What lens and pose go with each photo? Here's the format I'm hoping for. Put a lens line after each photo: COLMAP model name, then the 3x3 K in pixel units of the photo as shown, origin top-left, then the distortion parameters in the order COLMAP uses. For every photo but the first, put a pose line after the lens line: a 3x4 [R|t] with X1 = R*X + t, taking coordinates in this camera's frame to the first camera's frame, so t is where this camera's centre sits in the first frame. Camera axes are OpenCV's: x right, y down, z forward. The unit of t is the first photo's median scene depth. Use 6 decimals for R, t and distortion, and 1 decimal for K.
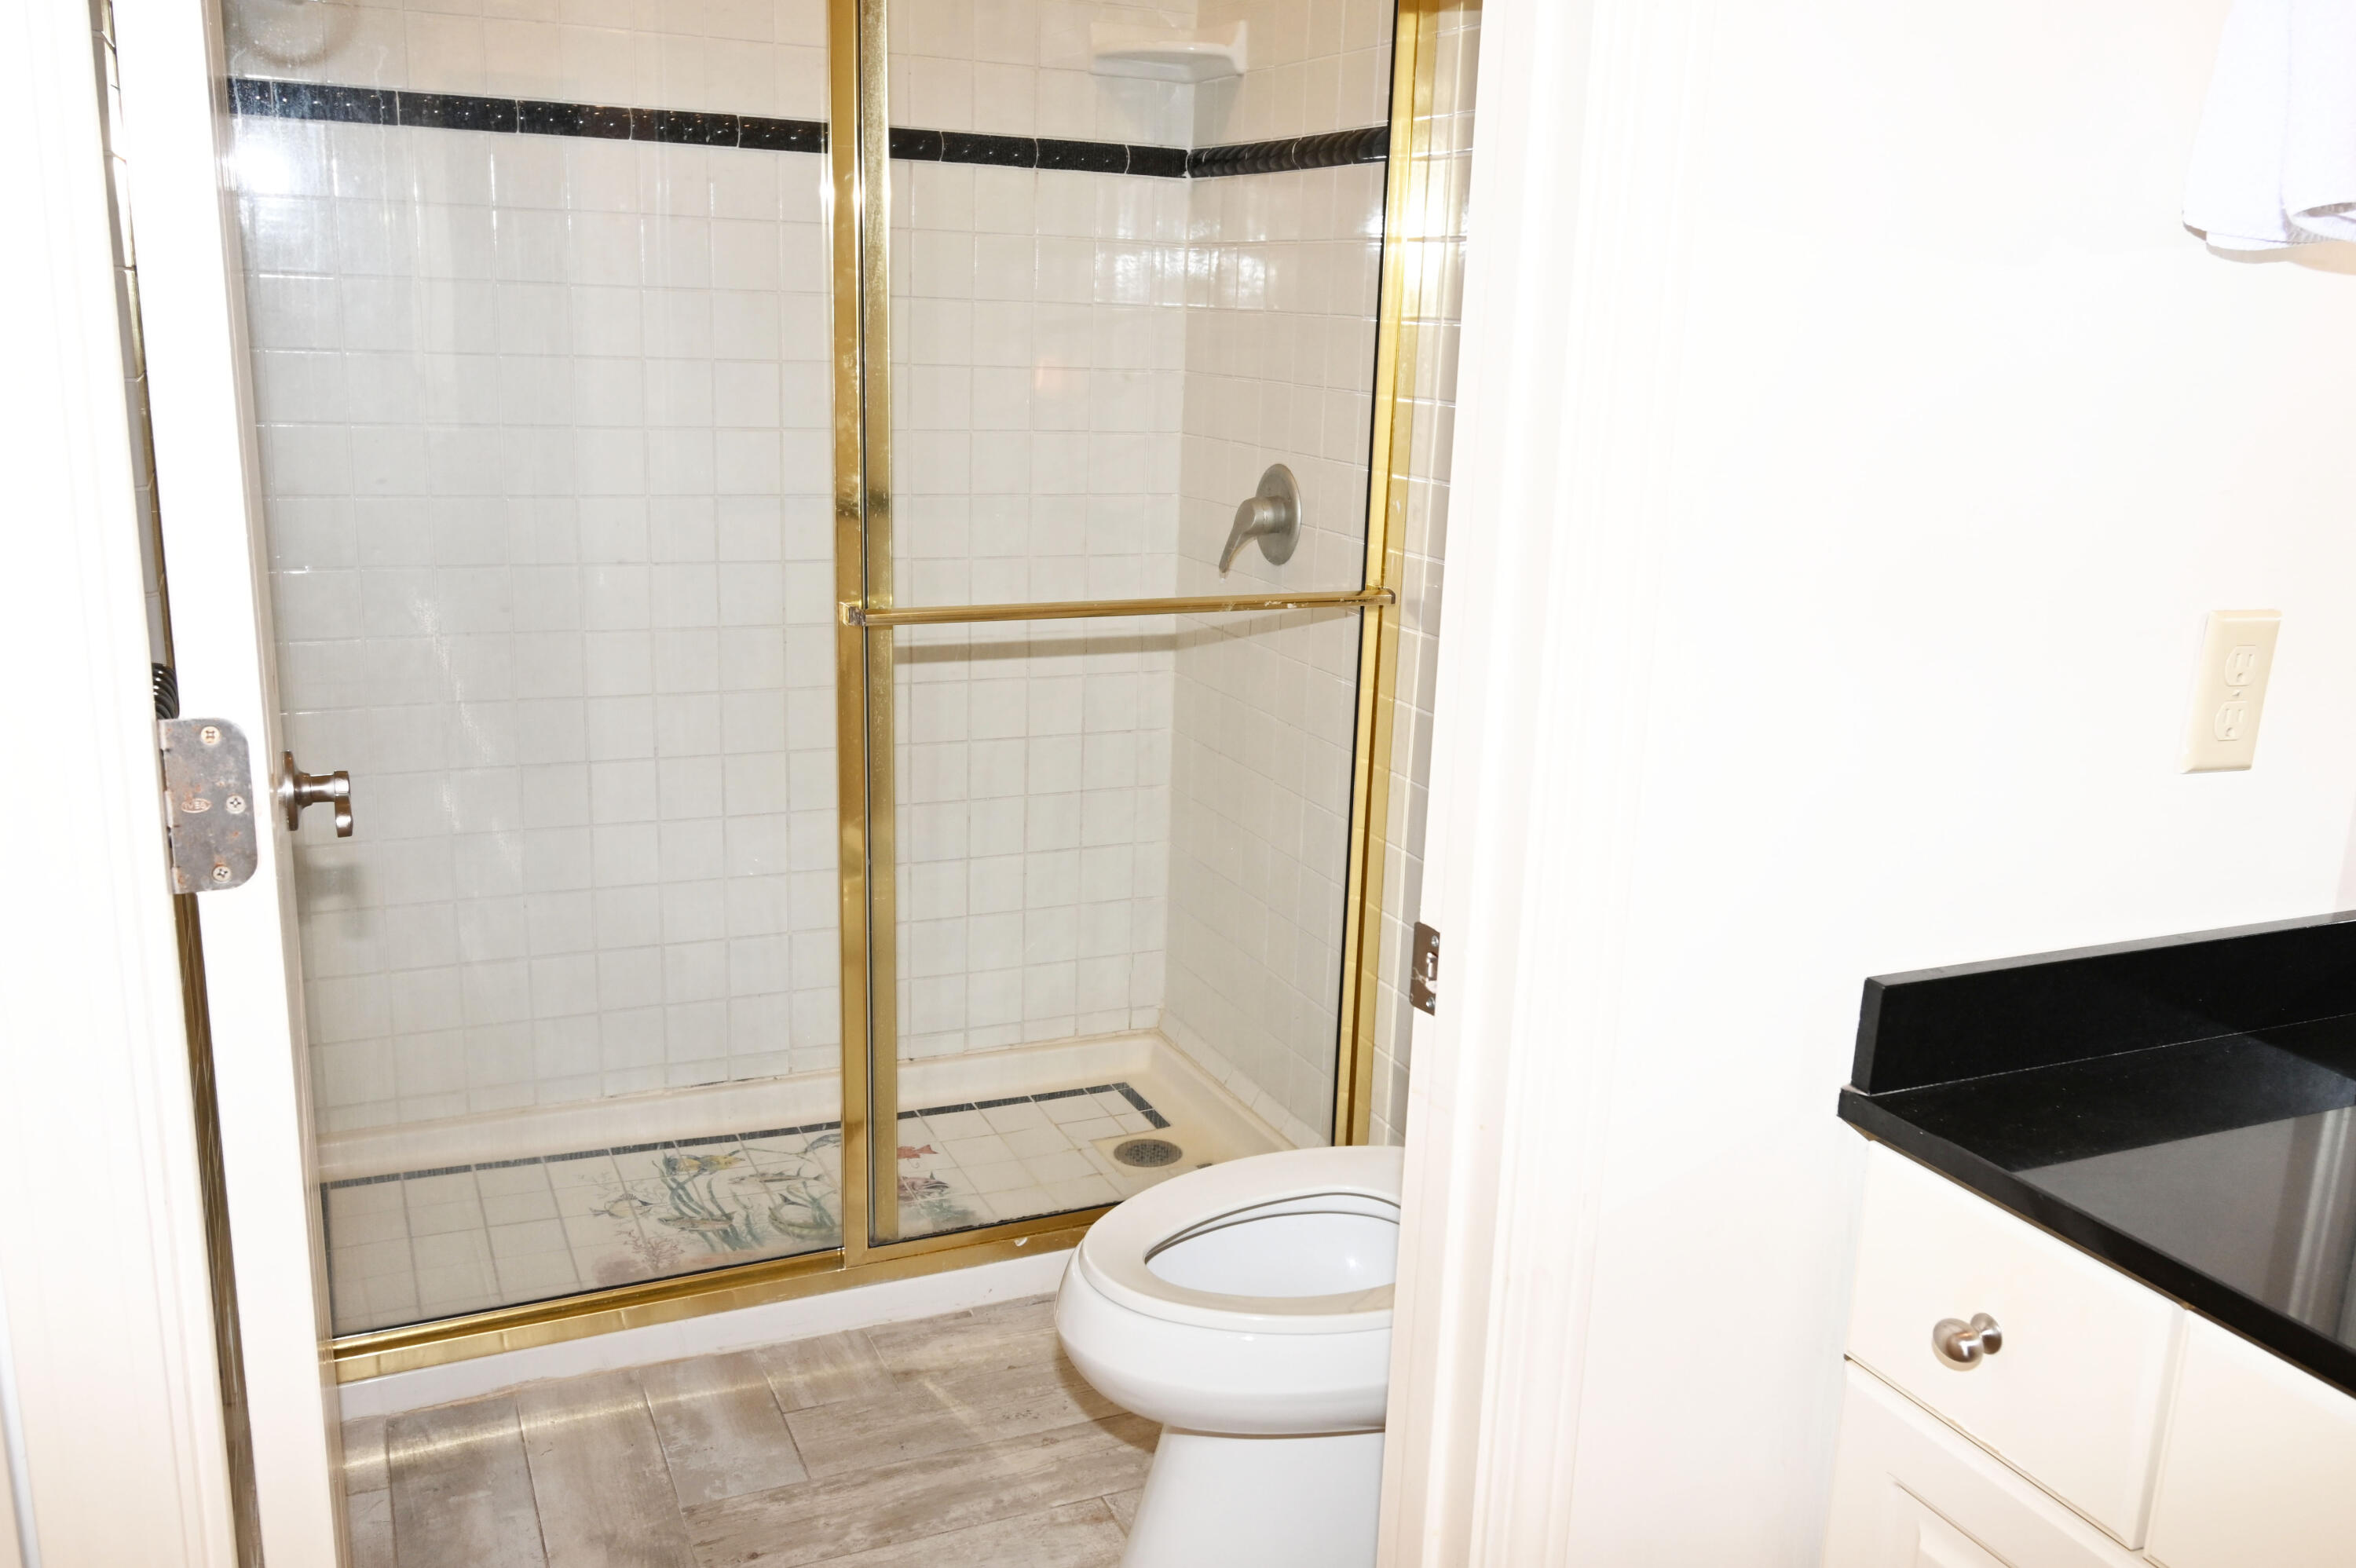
lens RADIAL K [[1959.7, 0, 1169.6], [0, 1959.7, 781.8], [0, 0, 1]] dist [0.018878, -0.026743]
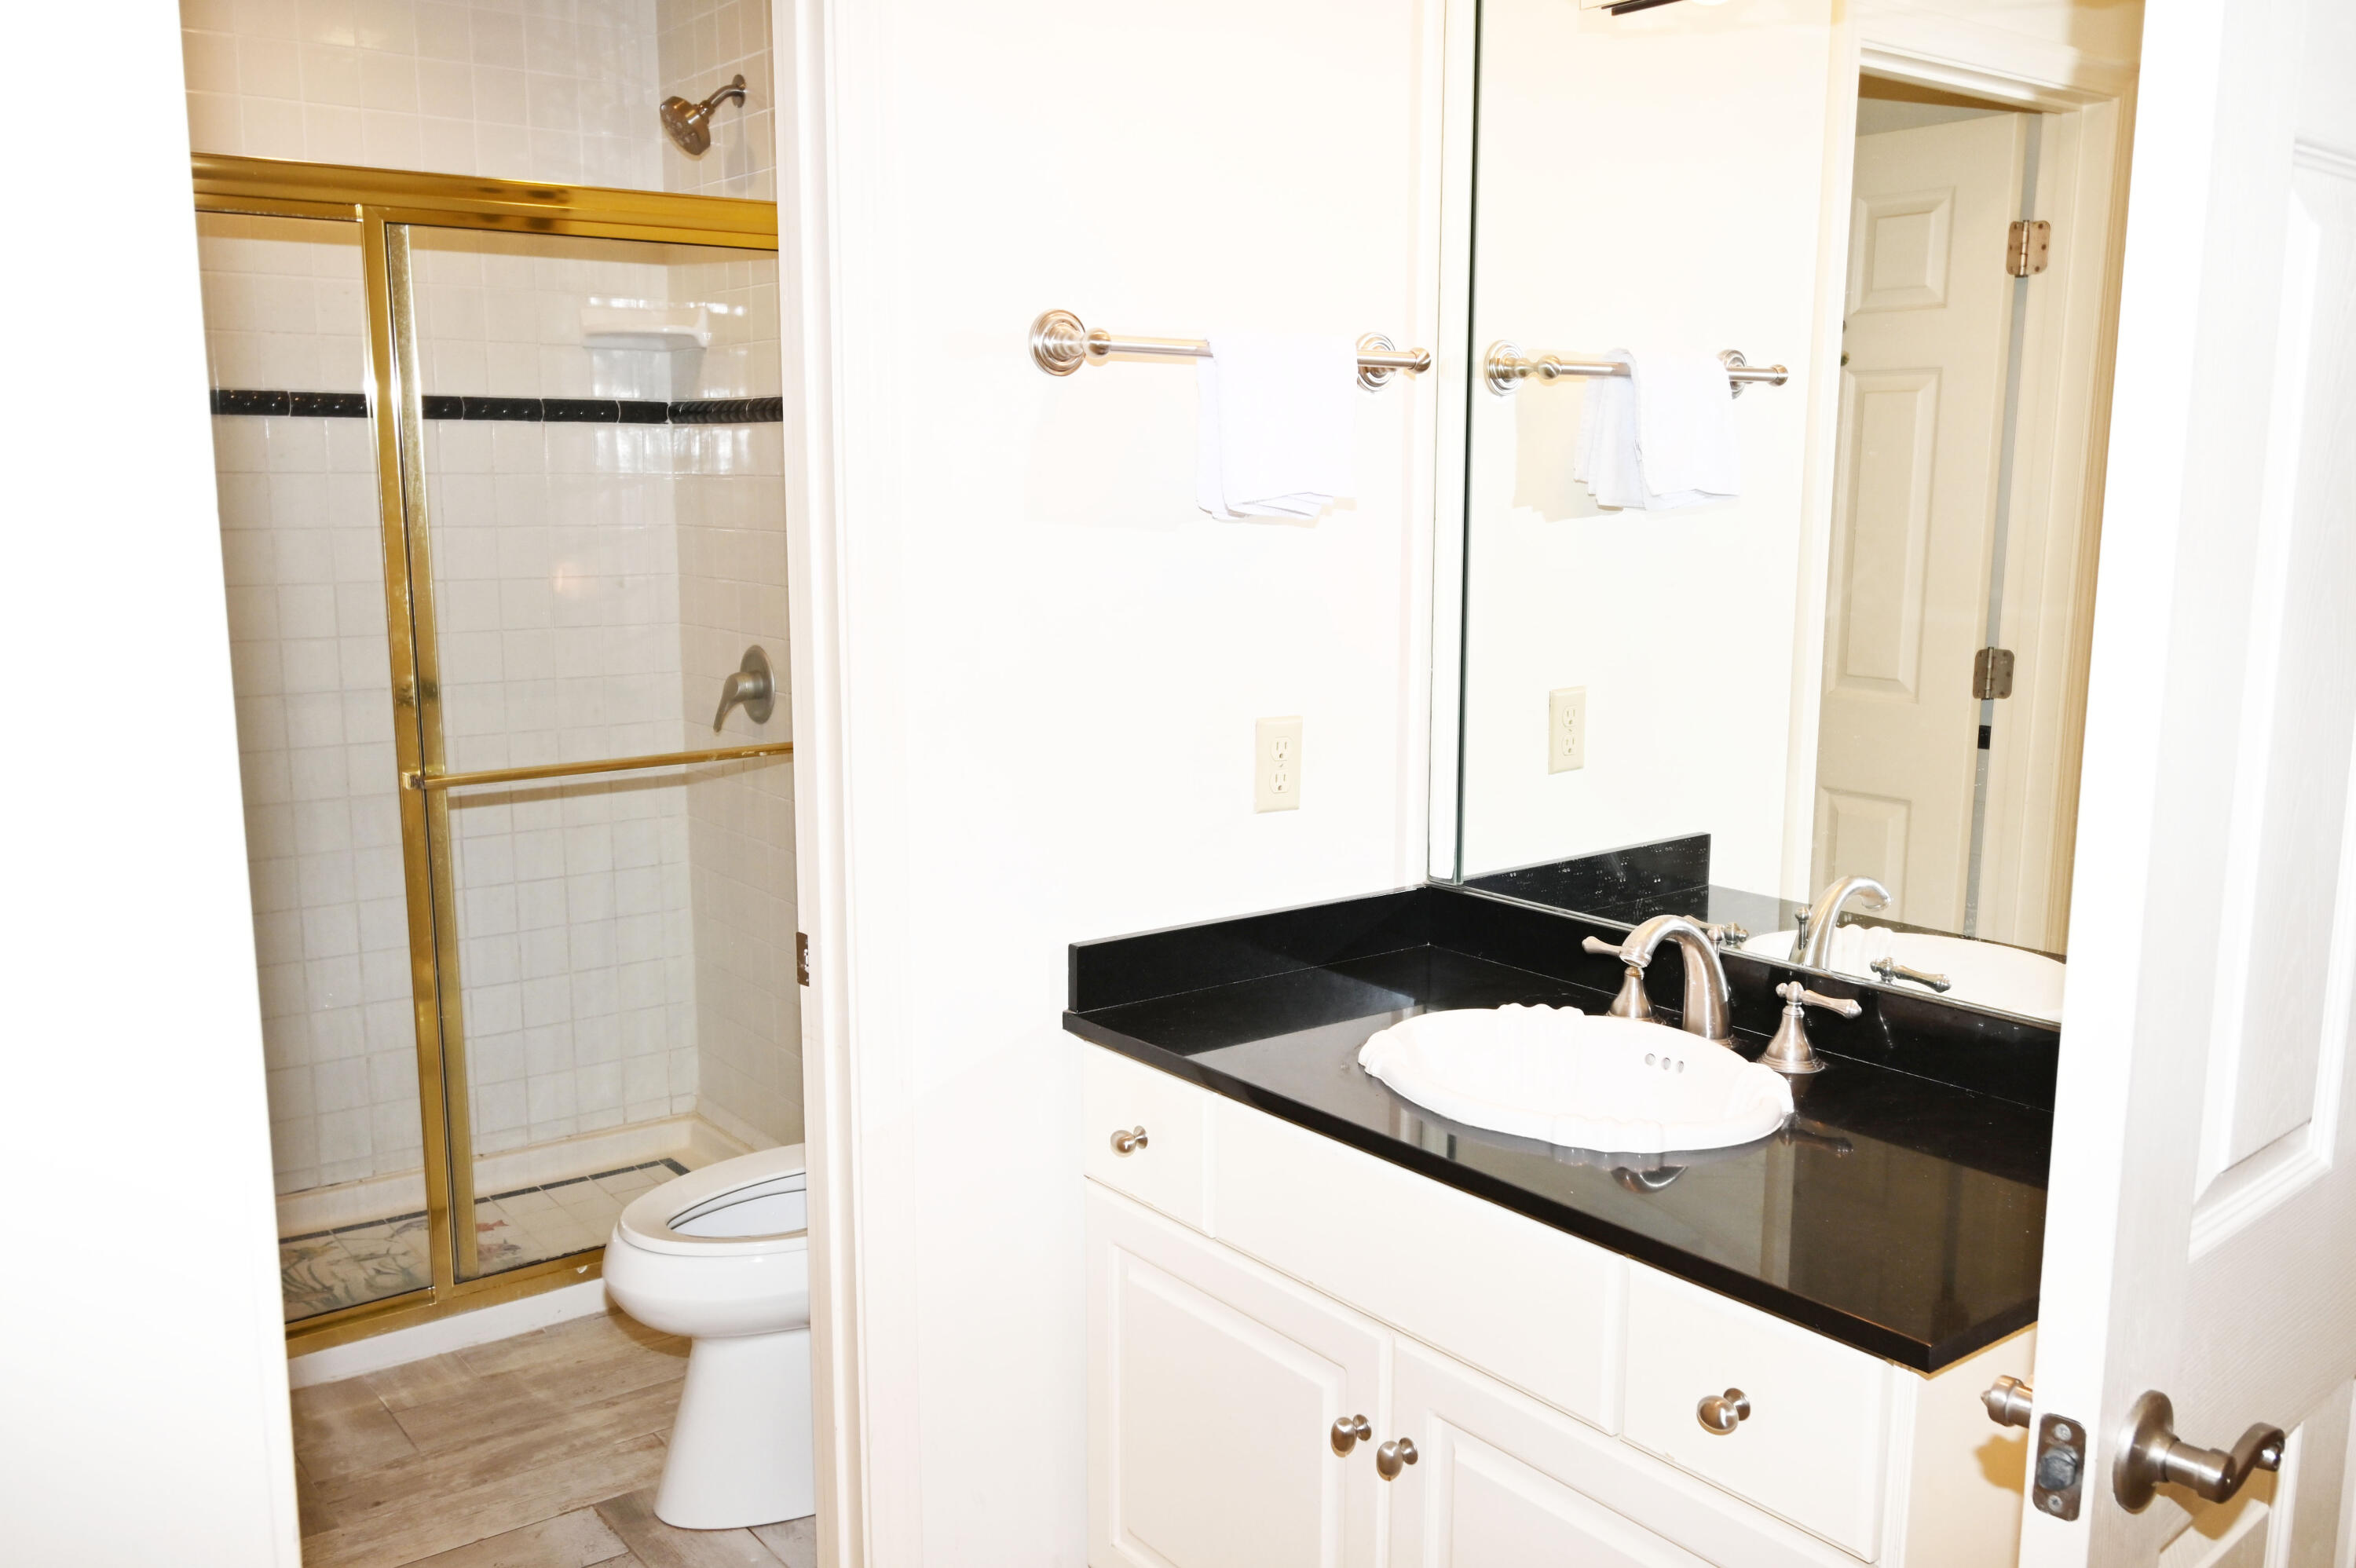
lens RADIAL K [[1959.7, 0, 1185.1], [0, 1959.7, 791.0], [0, 0, 1]] dist [0.018878, -0.026743]
pose [[0.972291, -0.067328, 0.223868, 0.037310], [0.083154, 0.994605, -0.062026, 0.037954], [-0.218484, 0.078923, 0.972644, -0.321286]]
